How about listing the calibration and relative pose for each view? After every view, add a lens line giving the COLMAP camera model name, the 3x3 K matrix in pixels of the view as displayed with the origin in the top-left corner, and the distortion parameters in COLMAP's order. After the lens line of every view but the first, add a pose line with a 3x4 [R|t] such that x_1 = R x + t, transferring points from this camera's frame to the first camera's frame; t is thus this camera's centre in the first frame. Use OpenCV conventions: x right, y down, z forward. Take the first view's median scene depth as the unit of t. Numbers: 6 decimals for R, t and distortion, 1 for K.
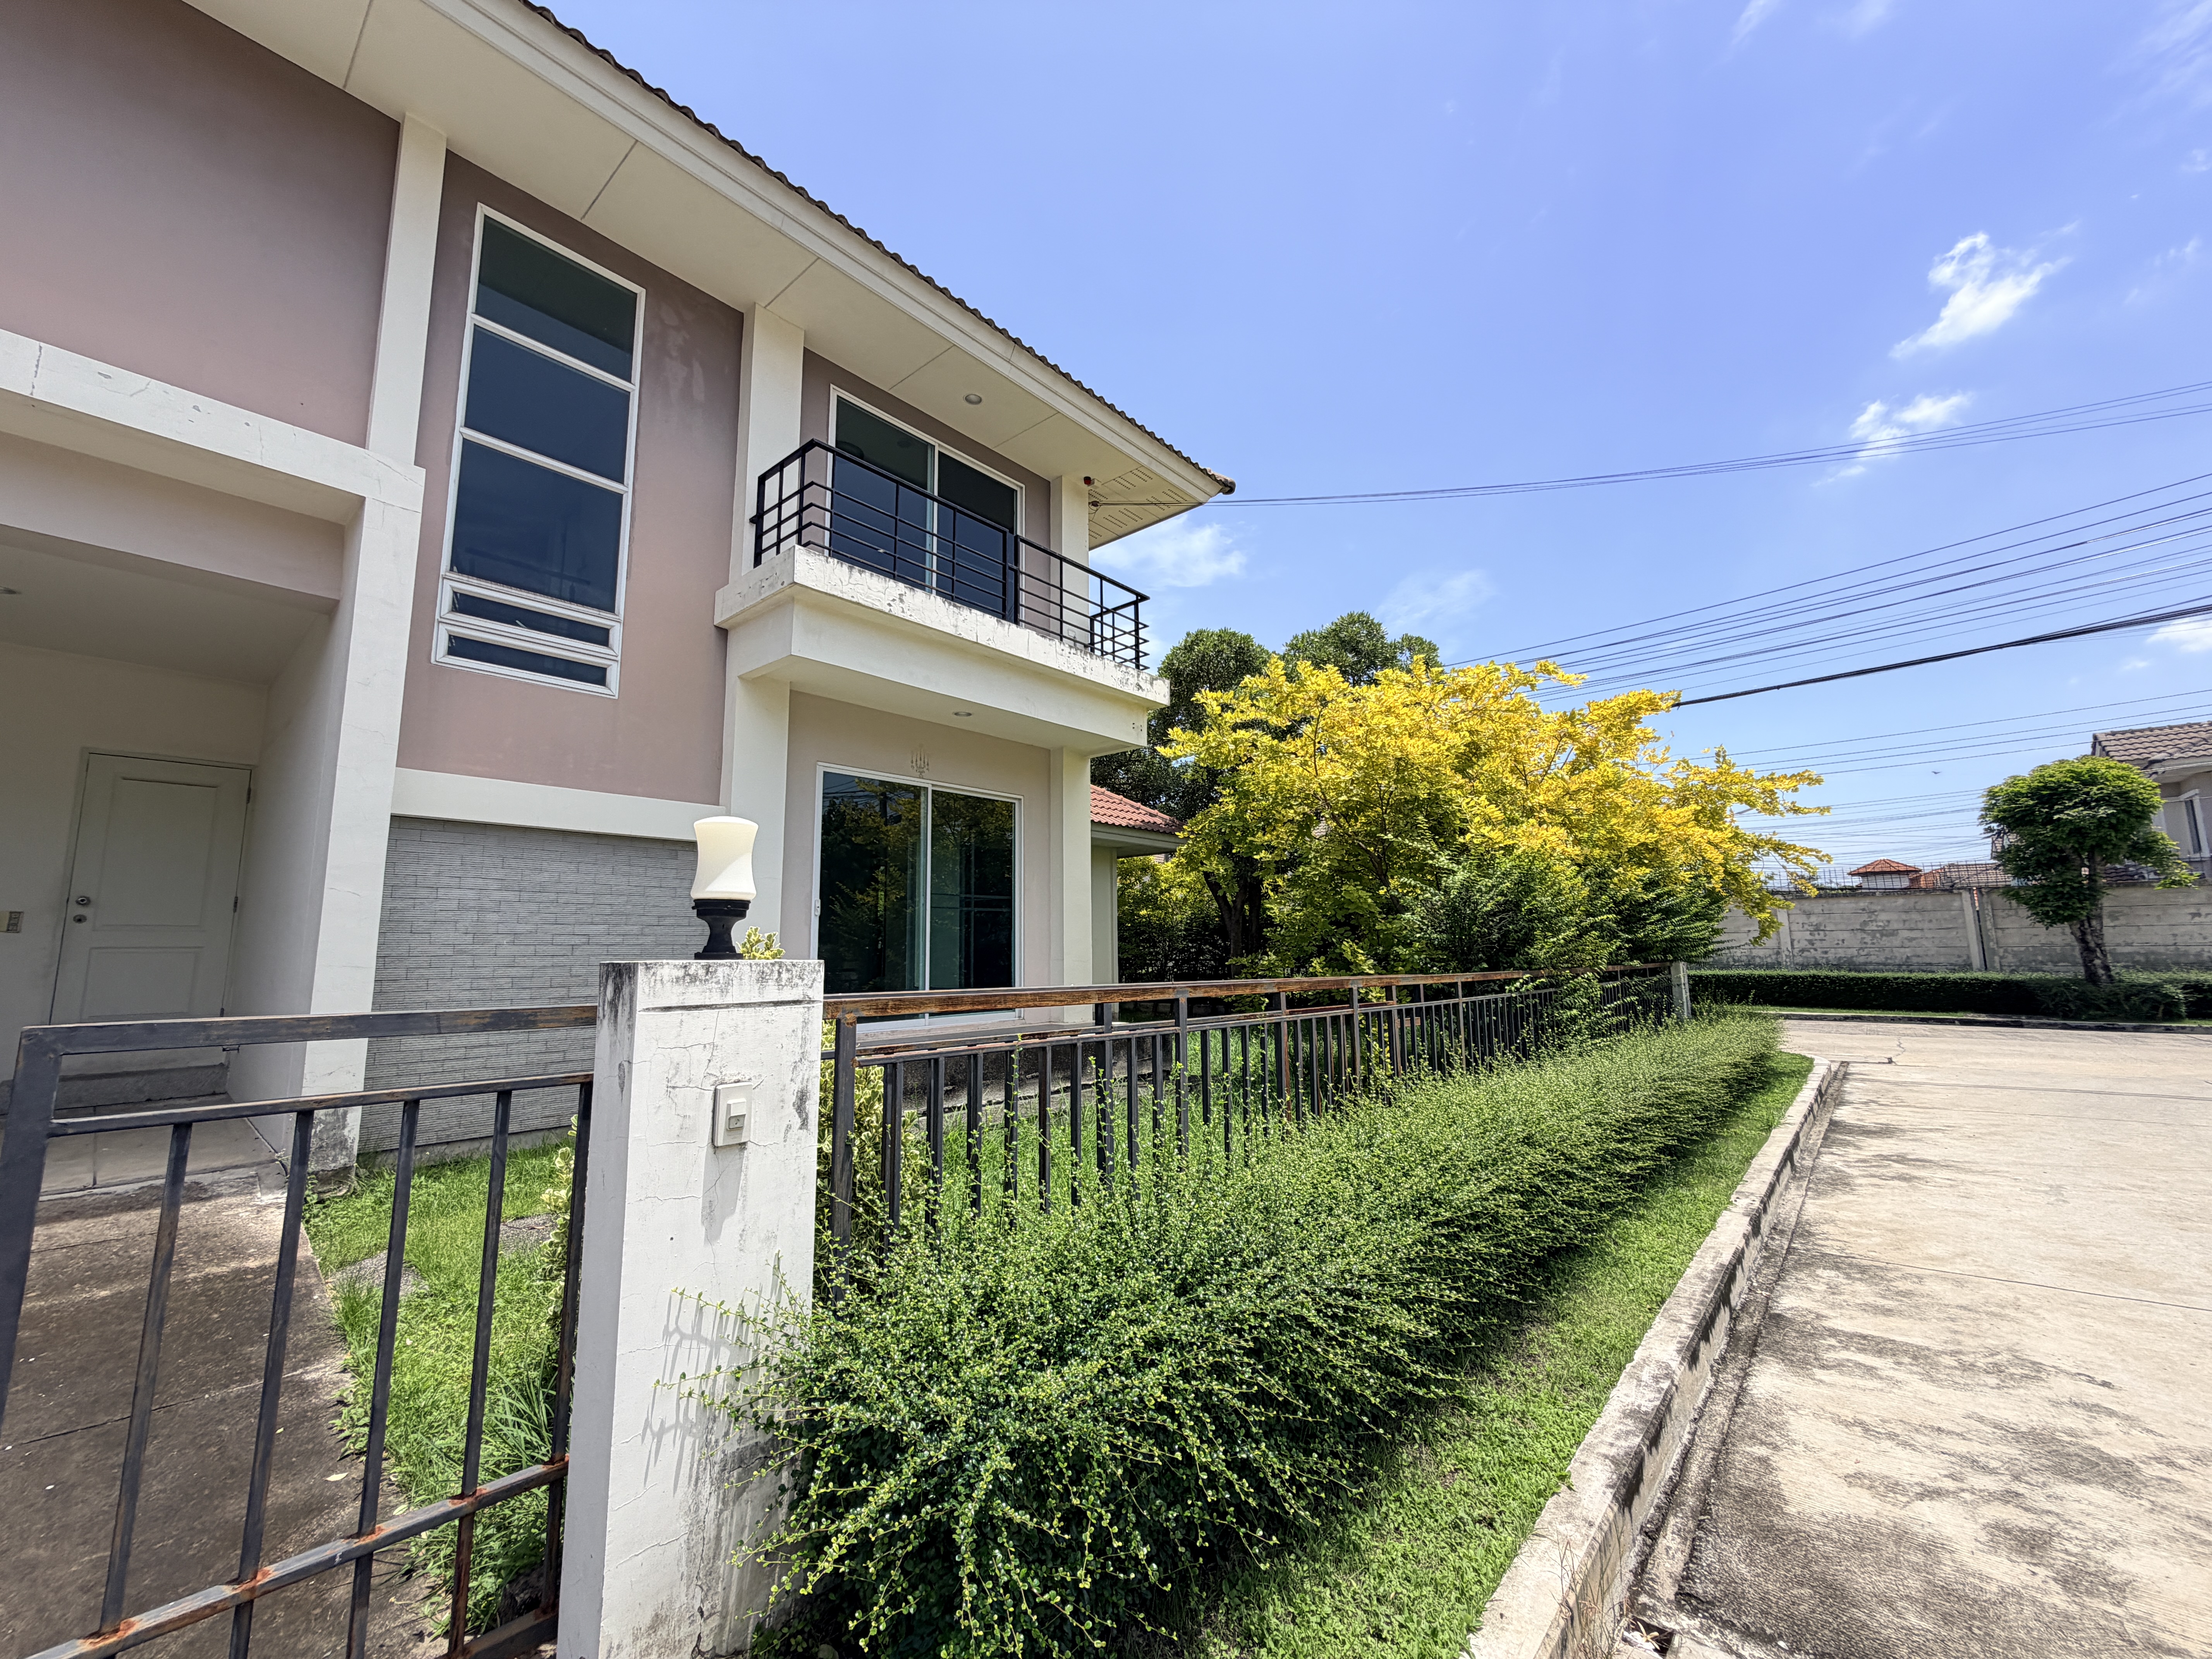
lens RADIAL K [[883.2, 0, 1096.0], [0, 883.2, 827.1], [0, 0, 1]] dist [0.001614, -0.000057]
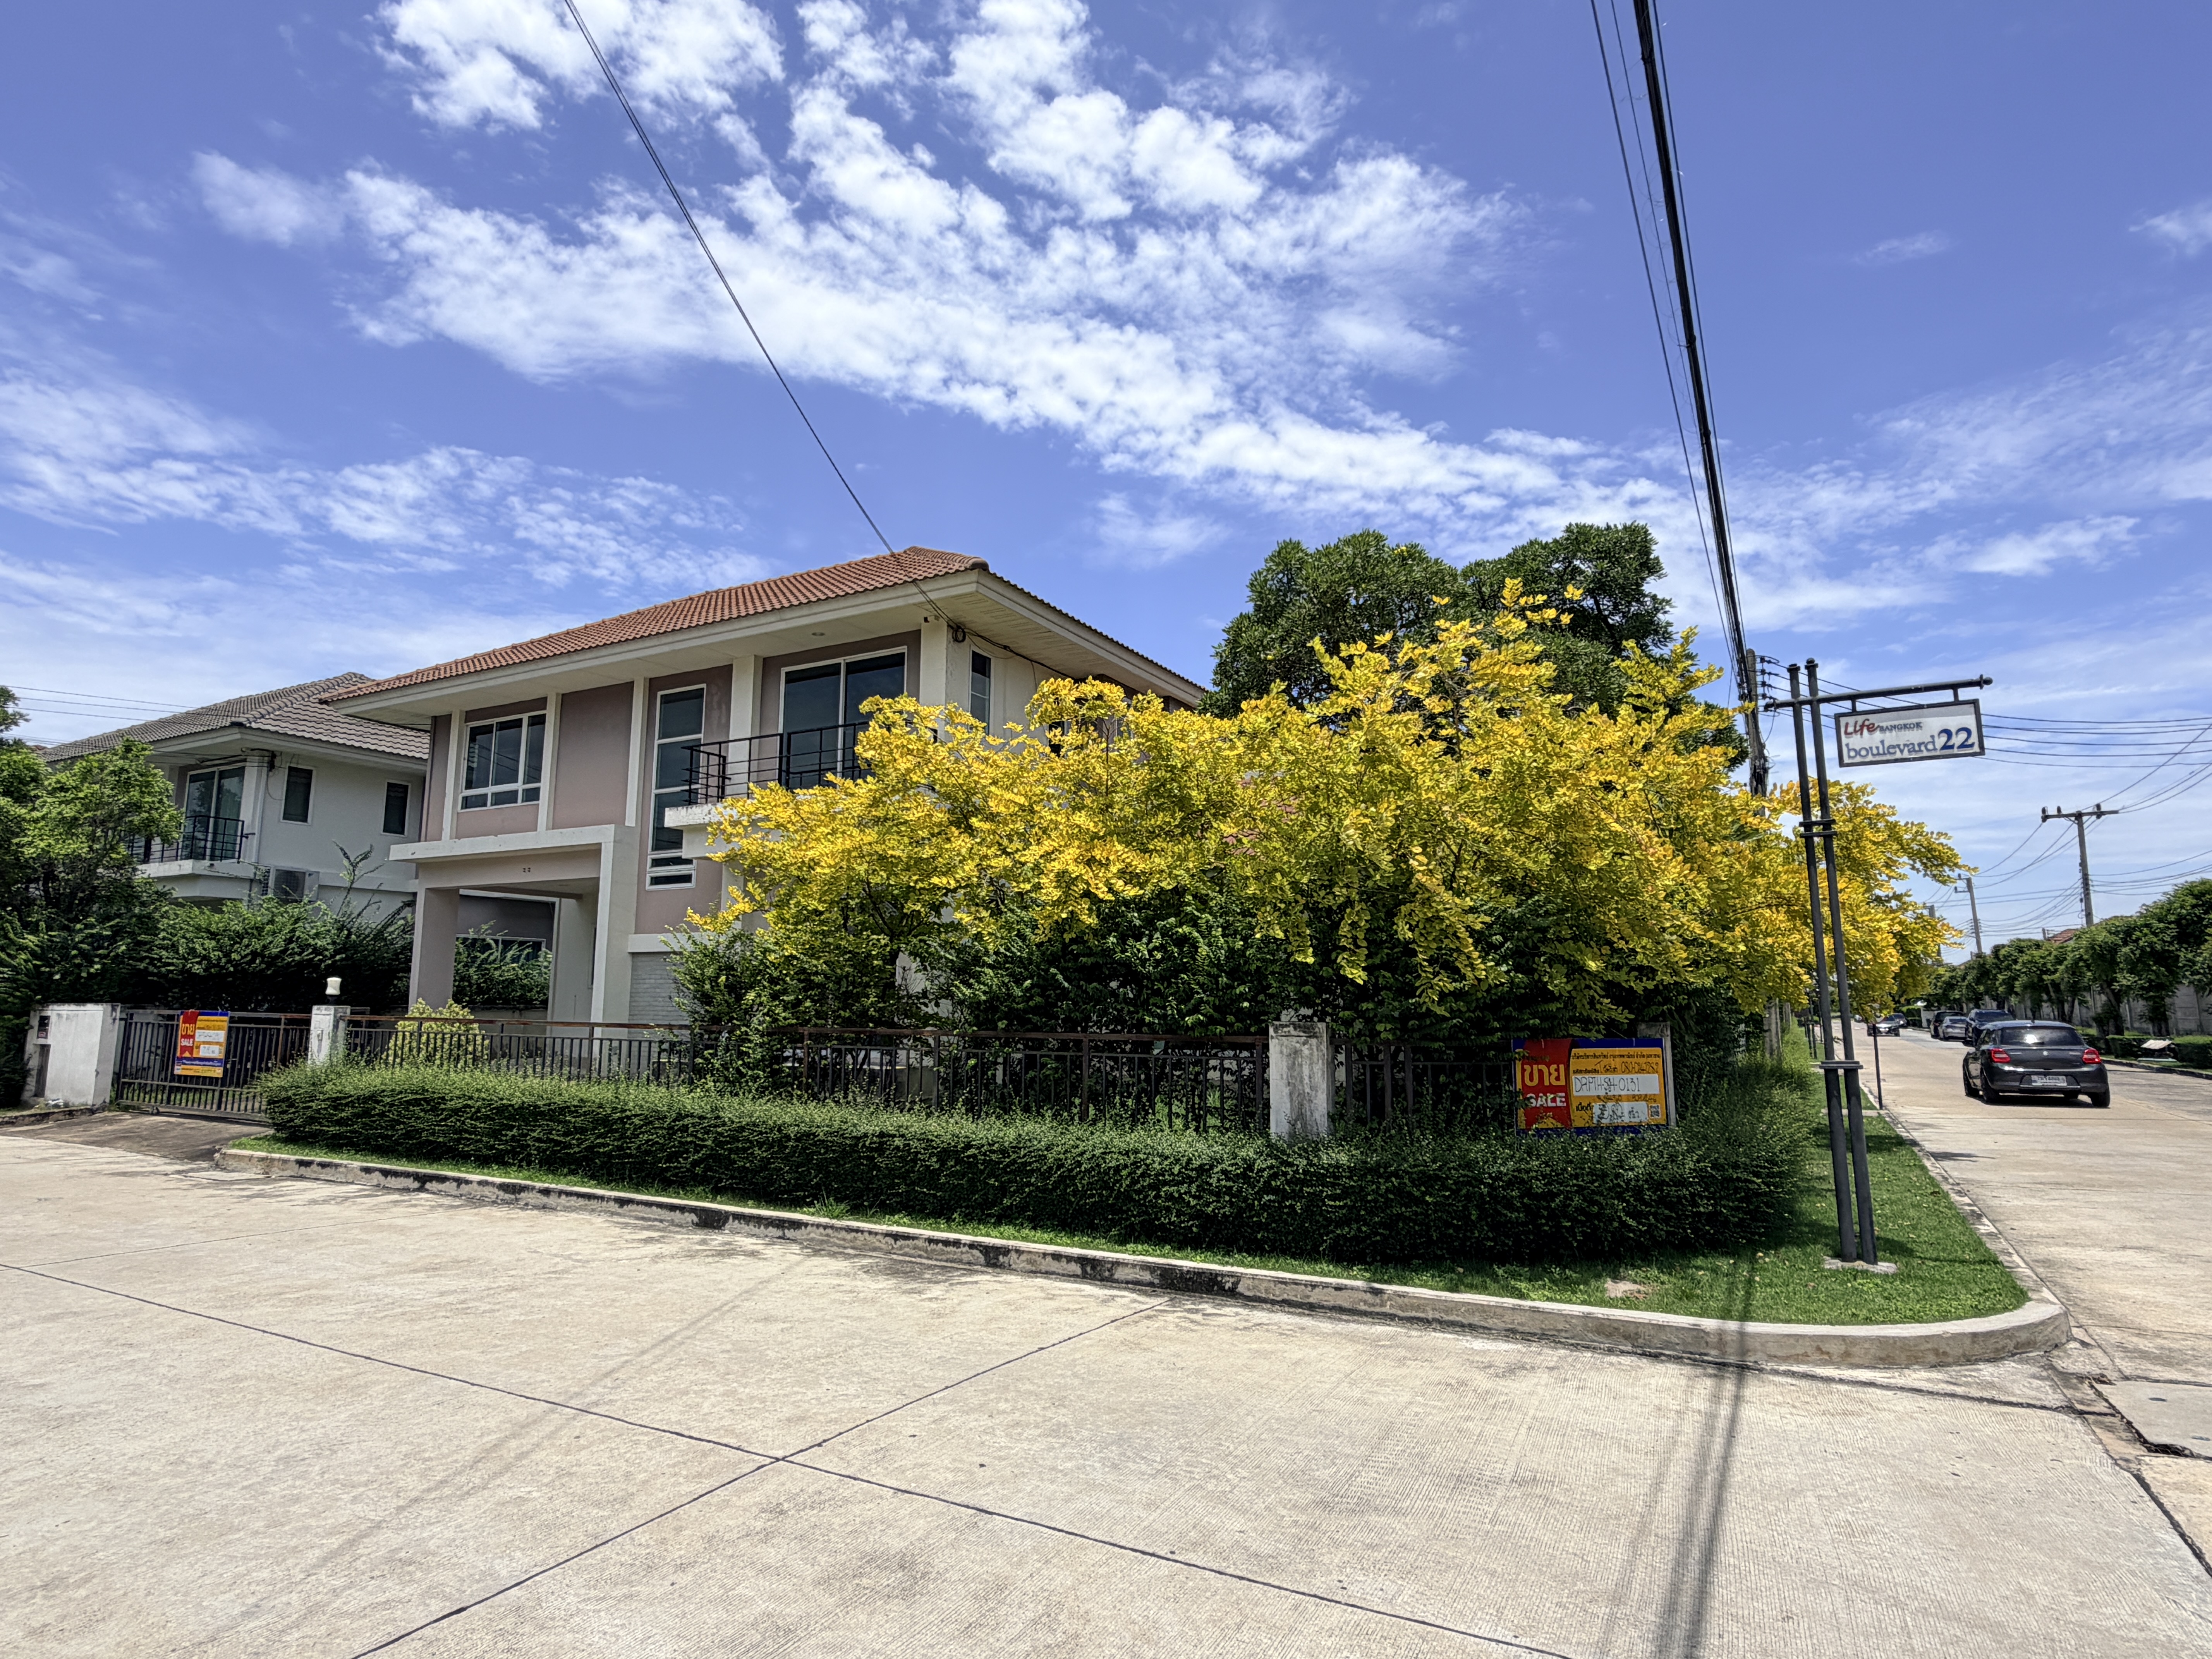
lens RADIAL K [[1228.1, 0, 1103.6], [0, 1228.1, 837.4], [0, 0, 1]] dist [0.002830, 0.000381]
pose [[0.213080, -0.126326, -0.968834, 2.711390], [0.126476, 0.986829, -0.100856, 0.169108], [0.968814, -0.101044, 0.226250, 1.368453]]
